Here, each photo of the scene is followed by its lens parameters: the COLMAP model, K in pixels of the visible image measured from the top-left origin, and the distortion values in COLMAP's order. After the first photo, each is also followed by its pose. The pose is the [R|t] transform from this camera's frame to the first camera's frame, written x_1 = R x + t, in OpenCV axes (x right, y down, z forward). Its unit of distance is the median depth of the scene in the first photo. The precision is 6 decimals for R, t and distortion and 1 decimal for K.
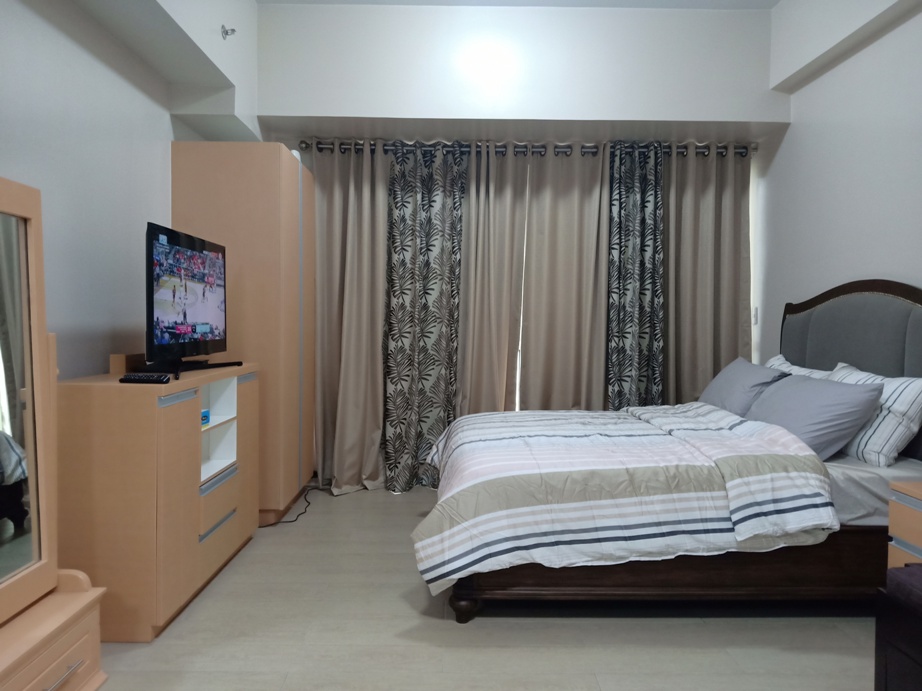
lens RADIAL K [[728.7, 0, 461.0], [0, 728.7, 345.5], [0, 0, 1]] dist [0.068103, -0.134106]
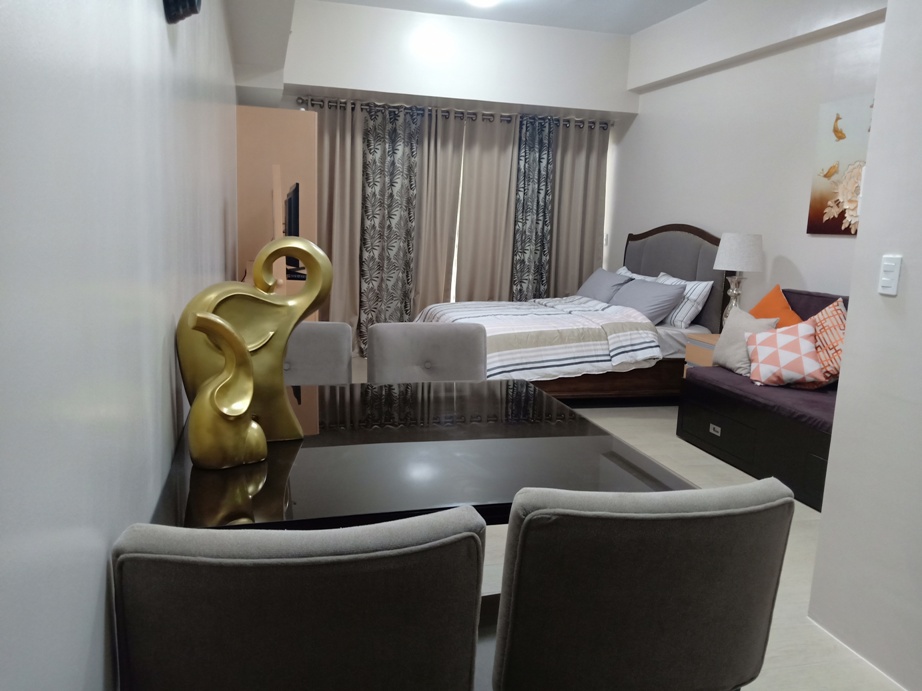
lens RADIAL K [[720.4, 0, 461.0], [0, 720.4, 345.5], [0, 0, 1]] dist [0.145734, -0.377424]
pose [[0.969439, -0.010715, 0.245099, -0.264741], [-0.022526, 0.990938, 0.132416, -0.016290], [-0.244296, -0.133891, 0.960413, -0.401682]]
